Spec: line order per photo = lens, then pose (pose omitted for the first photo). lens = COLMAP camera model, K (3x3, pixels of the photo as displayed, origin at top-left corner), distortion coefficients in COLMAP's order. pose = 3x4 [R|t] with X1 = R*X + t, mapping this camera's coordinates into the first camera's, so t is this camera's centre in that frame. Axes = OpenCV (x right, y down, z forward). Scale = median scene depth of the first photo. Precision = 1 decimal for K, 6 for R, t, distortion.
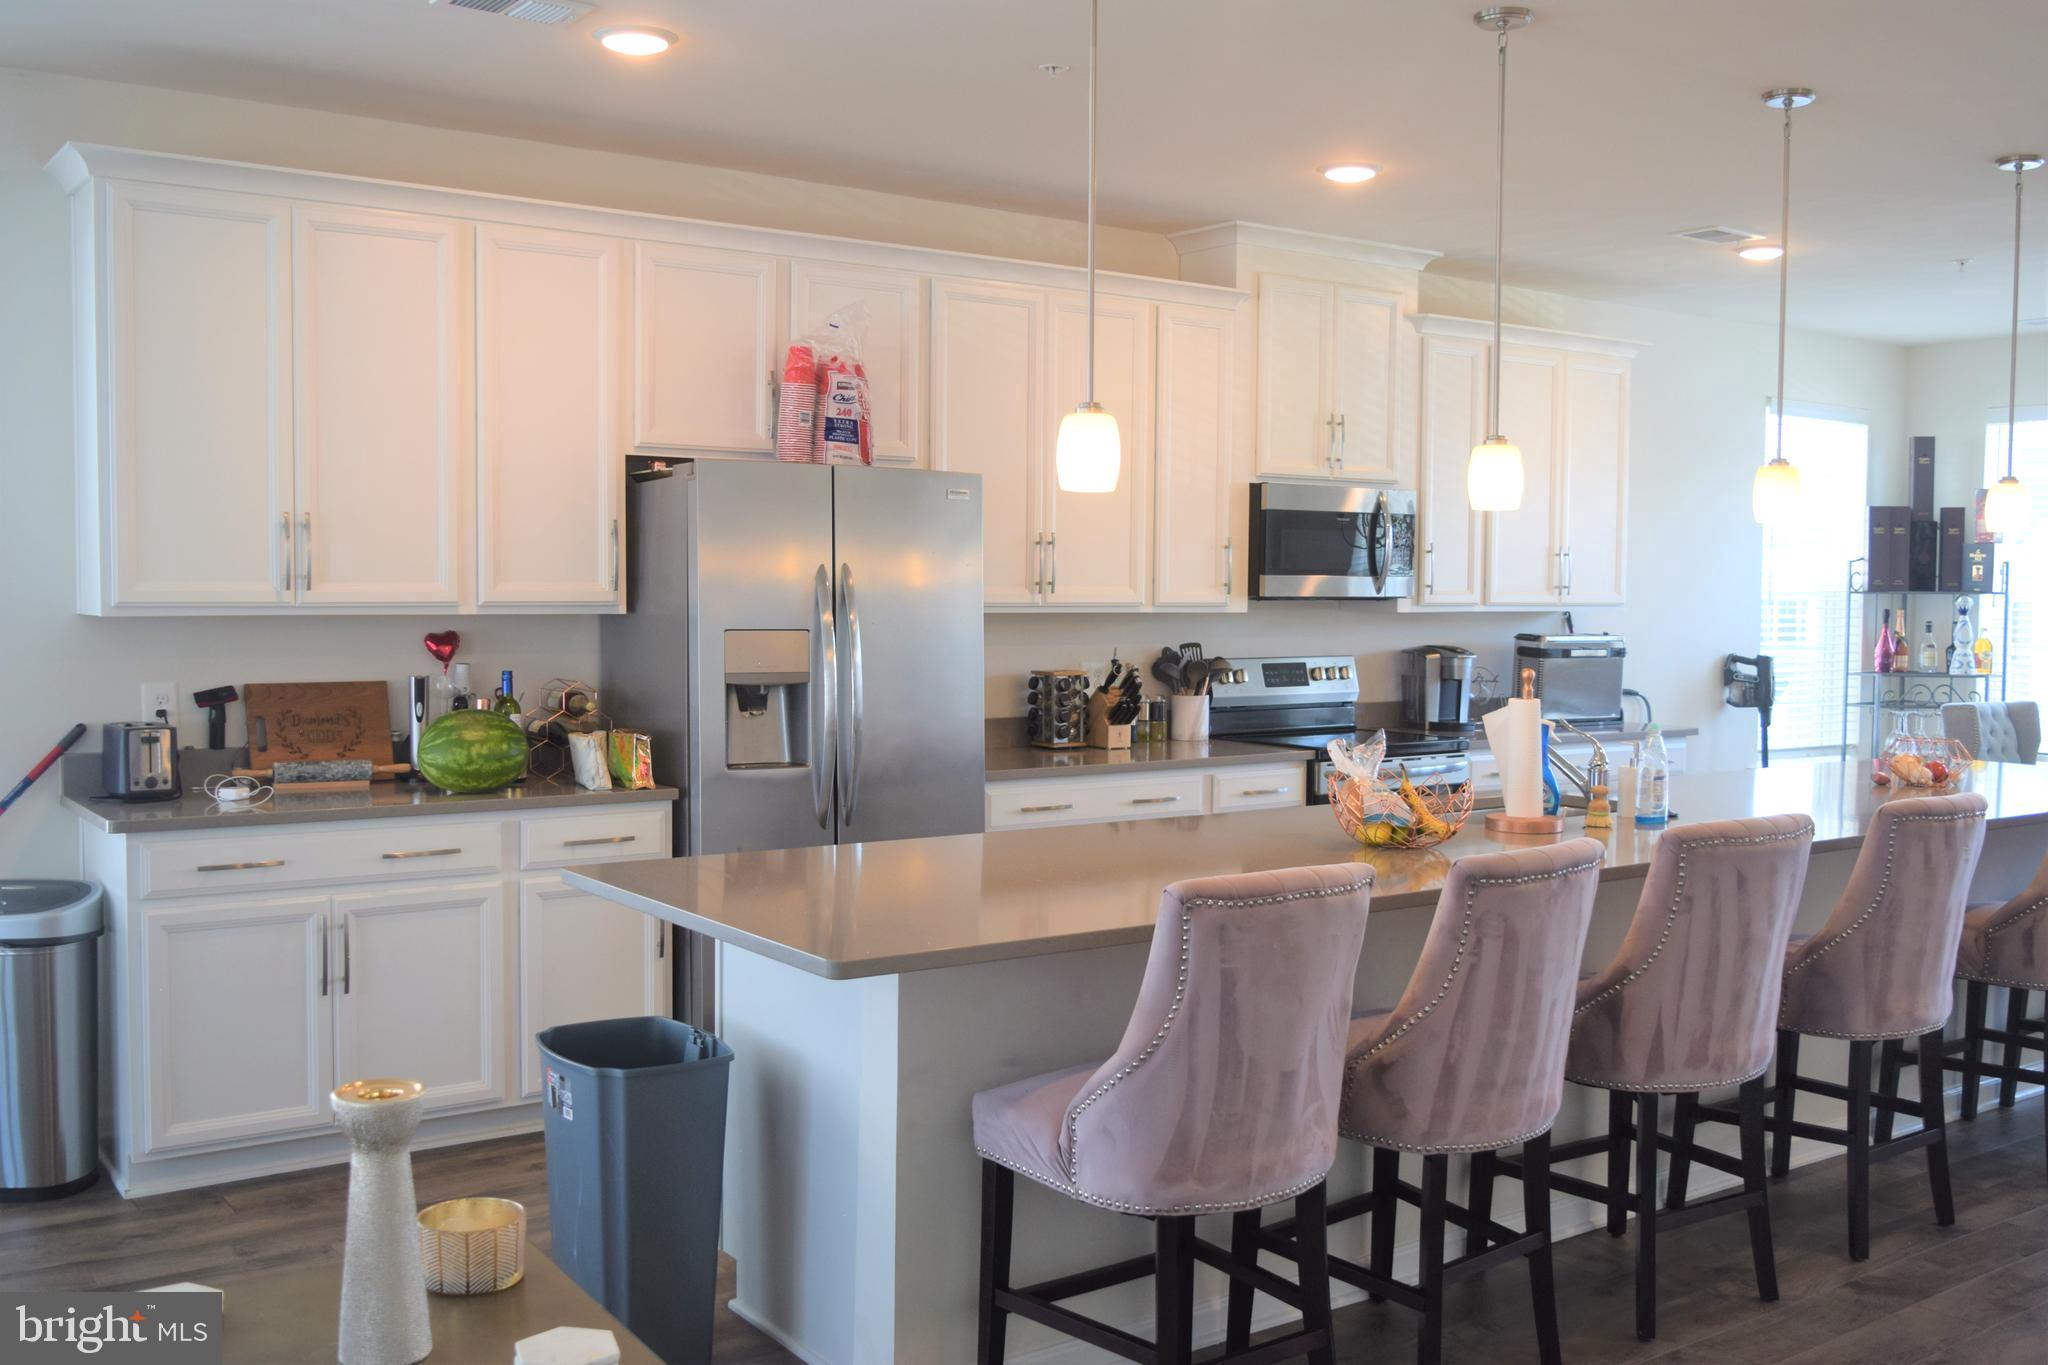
lens RADIAL K [[1936.8, 0, 1014.4], [0, 1936.8, 679.6], [0, 0, 1]] dist [-0.005552, 0.000000]
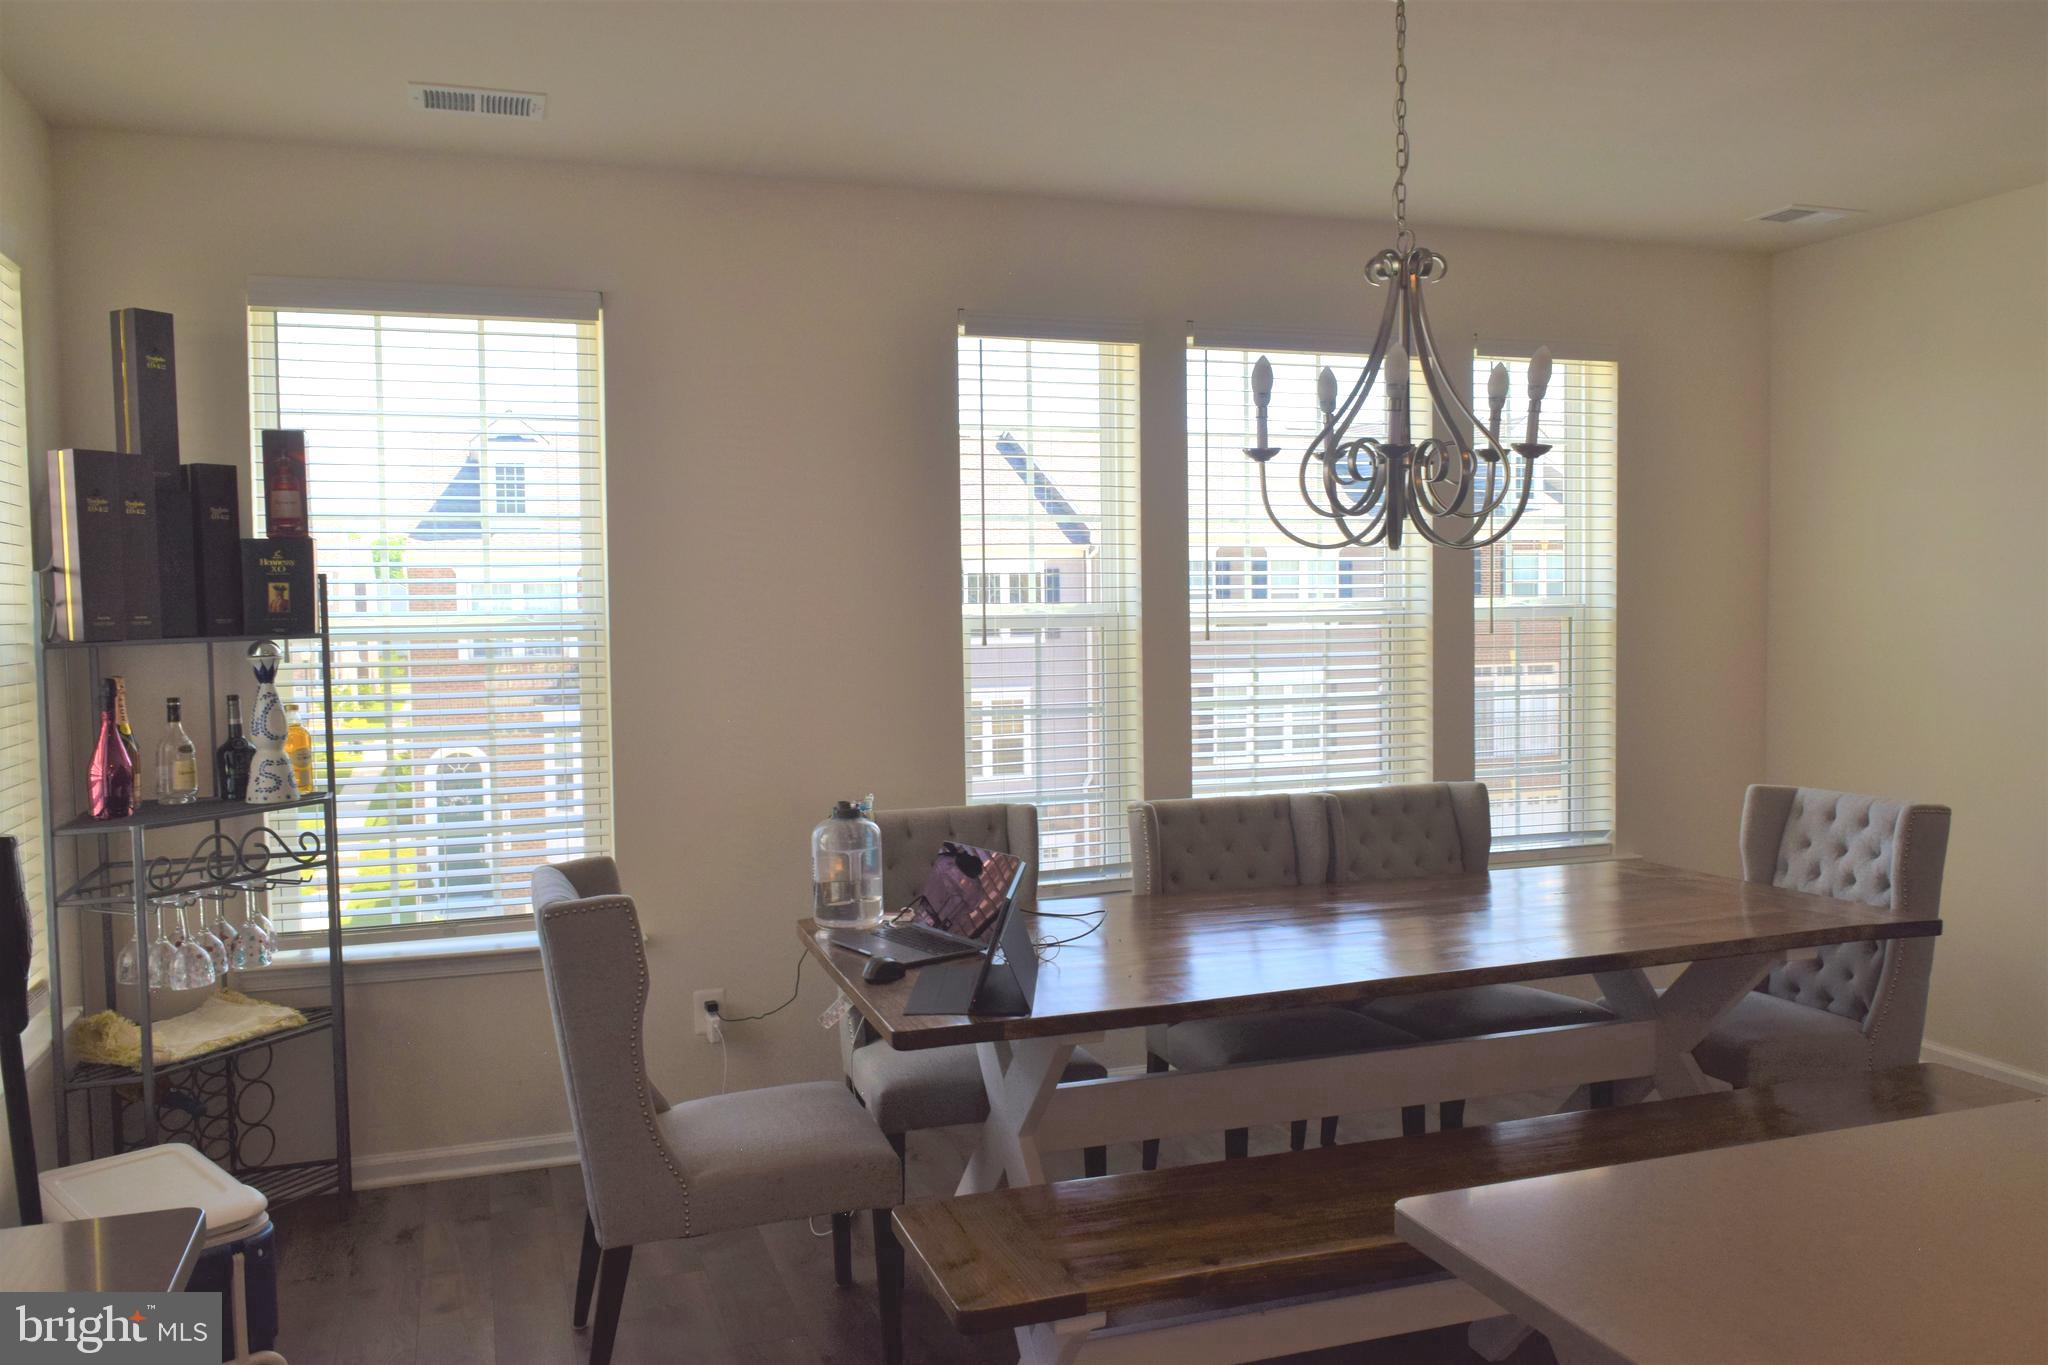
lens RADIAL K [[1621.7, 0, 1025.5], [0, 1621.7, 690.9], [0, 0, 1]] dist [0.001451, -0.000530]
pose [[0.303042, -0.062683, 0.950914, 0.153441], [0.061247, 0.997053, 0.046206, -0.038429], [-0.951007, 0.044238, 0.305988, 0.686605]]
